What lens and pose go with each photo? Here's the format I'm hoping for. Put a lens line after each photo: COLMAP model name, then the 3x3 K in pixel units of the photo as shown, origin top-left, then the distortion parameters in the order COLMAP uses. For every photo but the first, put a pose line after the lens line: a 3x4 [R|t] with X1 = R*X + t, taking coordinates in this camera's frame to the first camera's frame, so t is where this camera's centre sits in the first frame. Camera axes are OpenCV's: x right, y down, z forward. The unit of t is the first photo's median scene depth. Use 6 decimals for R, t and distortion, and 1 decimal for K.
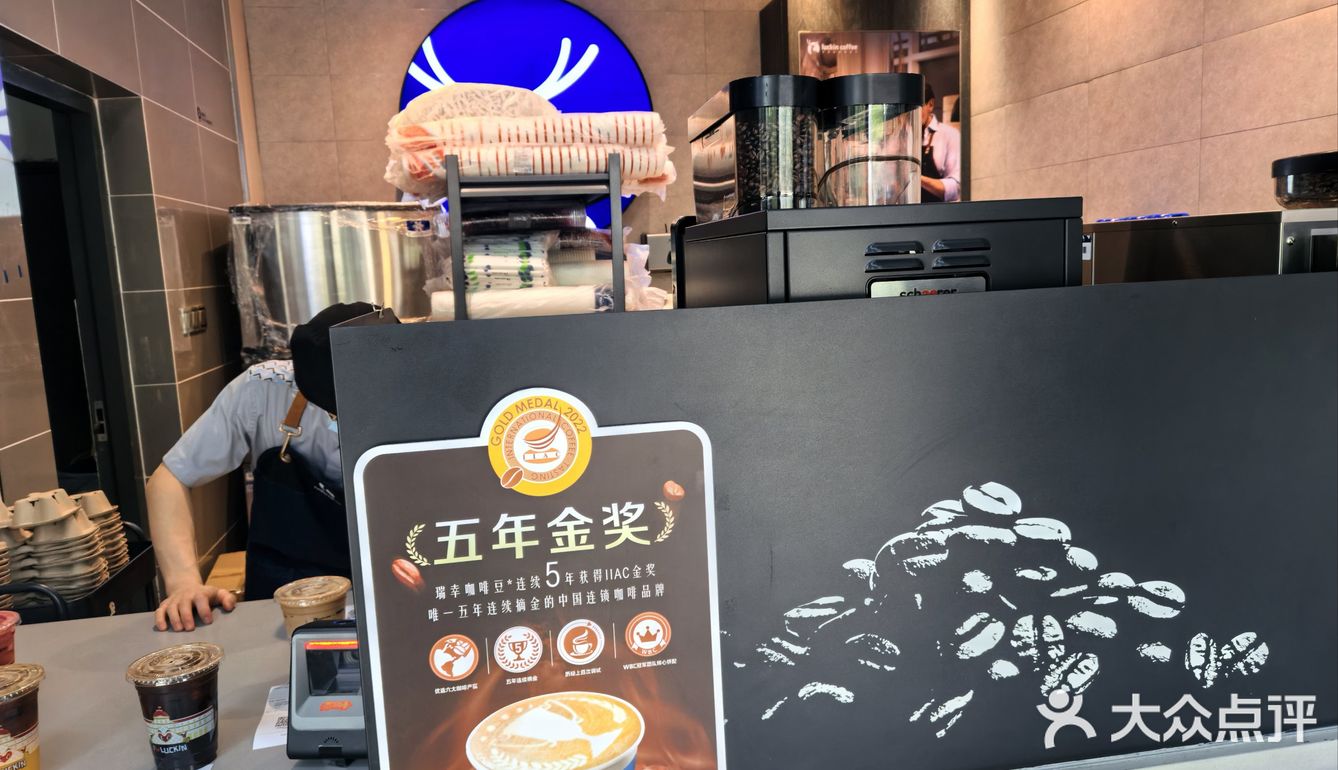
lens RADIAL K [[945.1, 0, 667.1], [0, 945.1, 377.9], [0, 0, 1]] dist [0.037824, -0.019302]
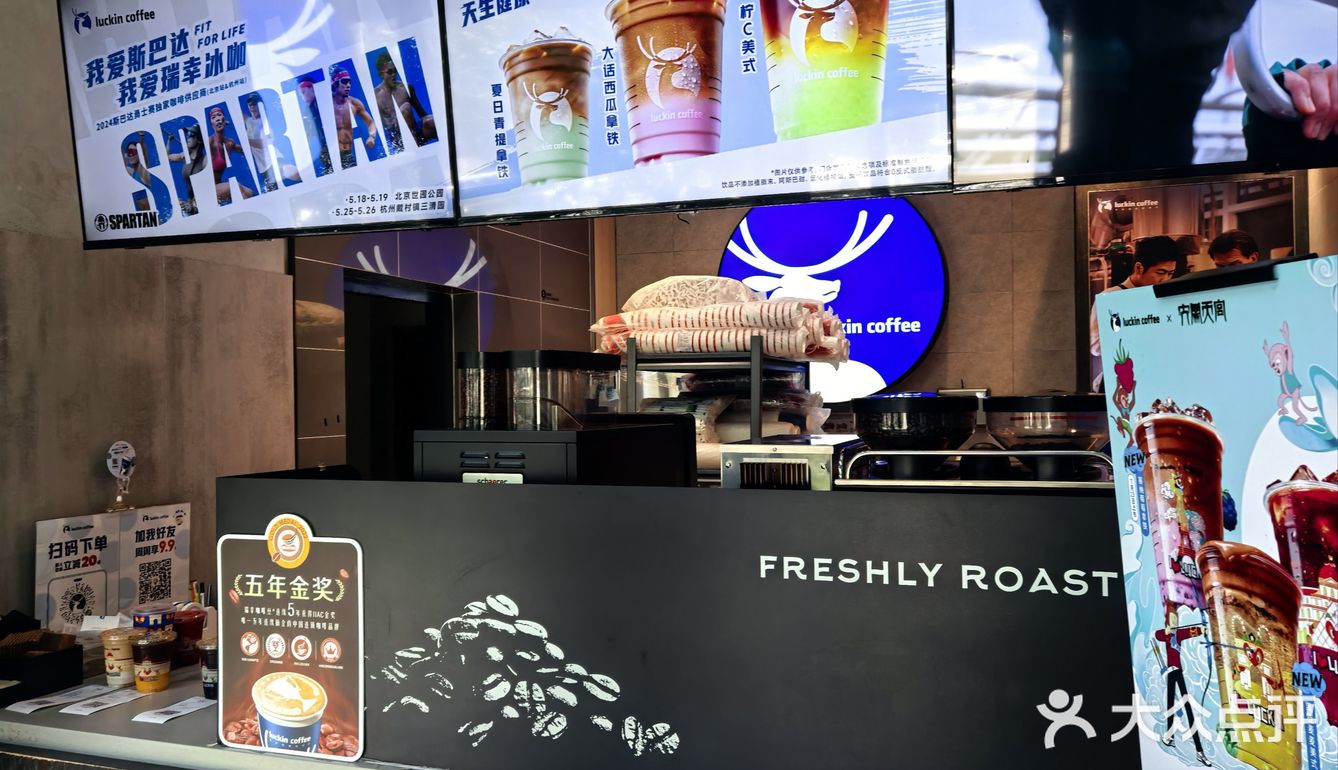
lens RADIAL K [[1028.0, 0, 667.5], [0, 1028.0, 386.3], [0, 0, 1]] dist [0.053397, -0.007423]
pose [[0.863783, 0.031971, -0.502849, 1.490867], [-0.093680, 0.990774, -0.097929, -0.106198], [0.495079, 0.131696, 0.858809, -0.489571]]
